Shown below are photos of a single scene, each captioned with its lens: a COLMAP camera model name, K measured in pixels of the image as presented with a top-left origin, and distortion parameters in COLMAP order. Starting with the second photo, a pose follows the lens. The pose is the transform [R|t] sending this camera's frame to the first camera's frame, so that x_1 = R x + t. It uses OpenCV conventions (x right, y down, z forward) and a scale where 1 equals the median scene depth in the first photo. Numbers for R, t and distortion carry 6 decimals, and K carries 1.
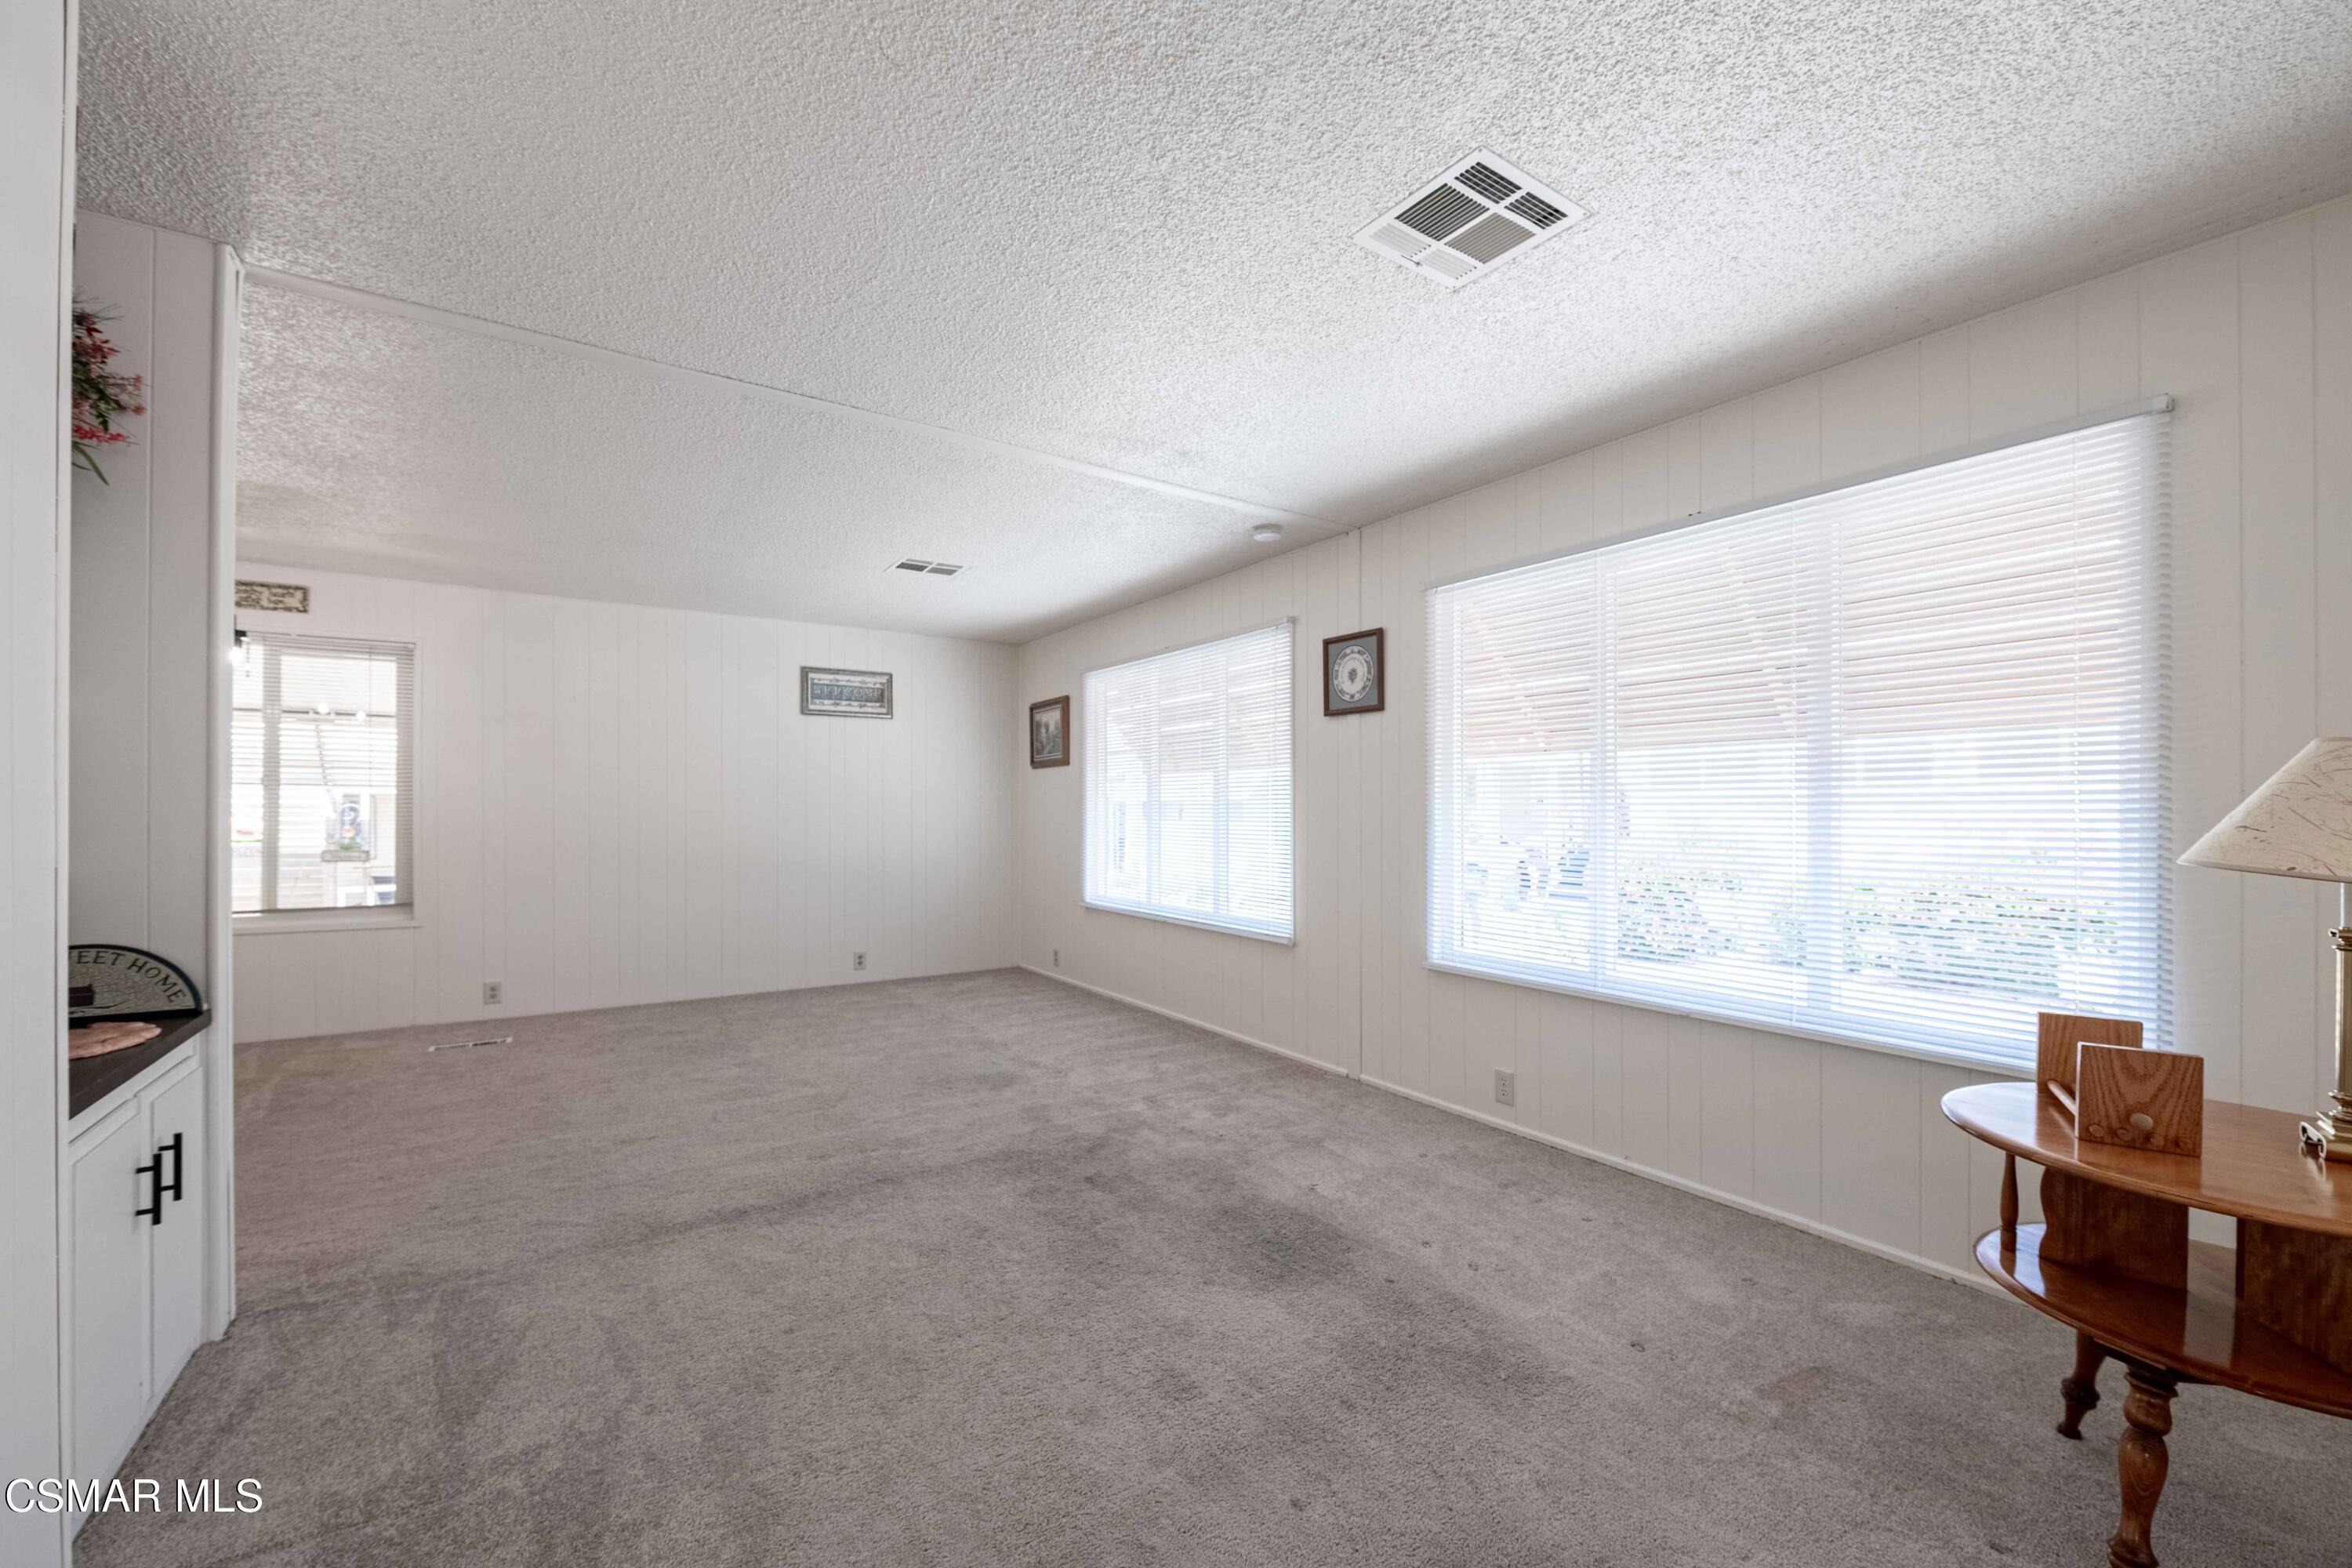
lens RADIAL K [[942.4, 0, 1174.5], [0, 942.4, 806.6], [0, 0, 1]] dist [0.000255, -0.003170]
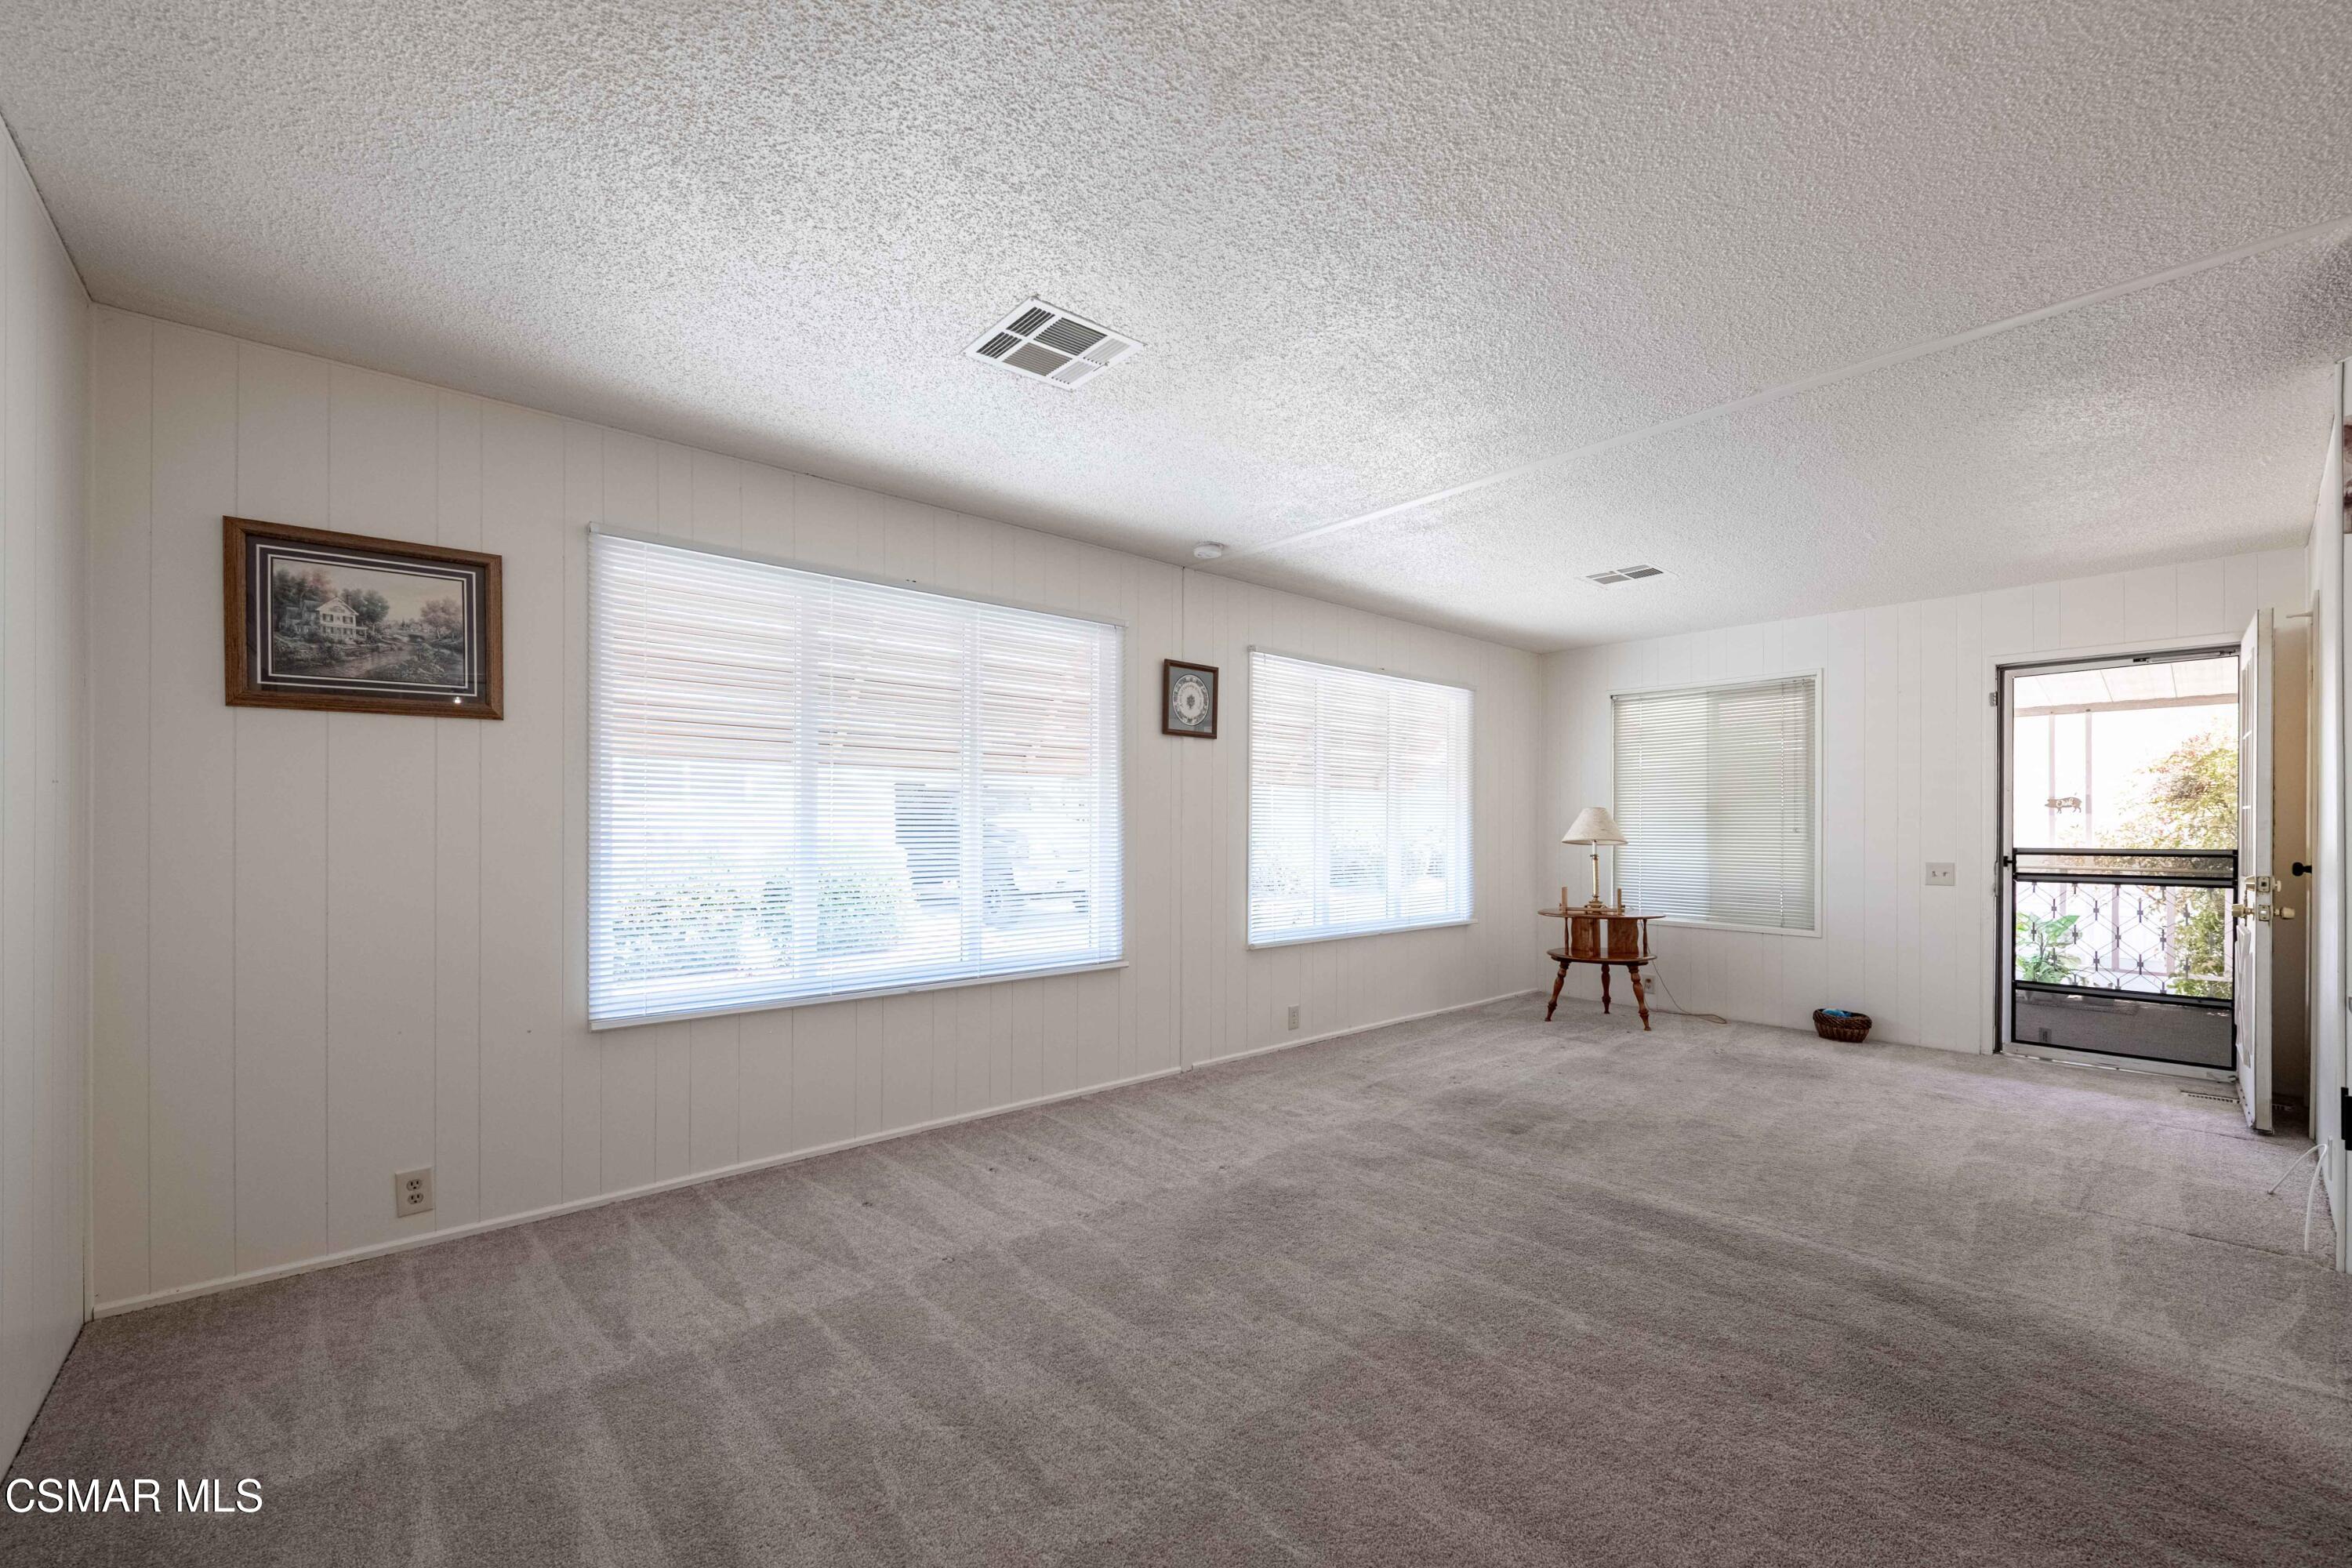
lens RADIAL K [[942.4, 0, 1174.5], [0, 942.4, 806.6], [0, 0, 1]] dist [0.000255, -0.003170]
pose [[-0.136048, 0.015129, 0.990587, -0.824023], [-0.004998, 0.999860, -0.015957, 0.000435], [-0.990690, -0.007121, -0.135953, 1.077361]]
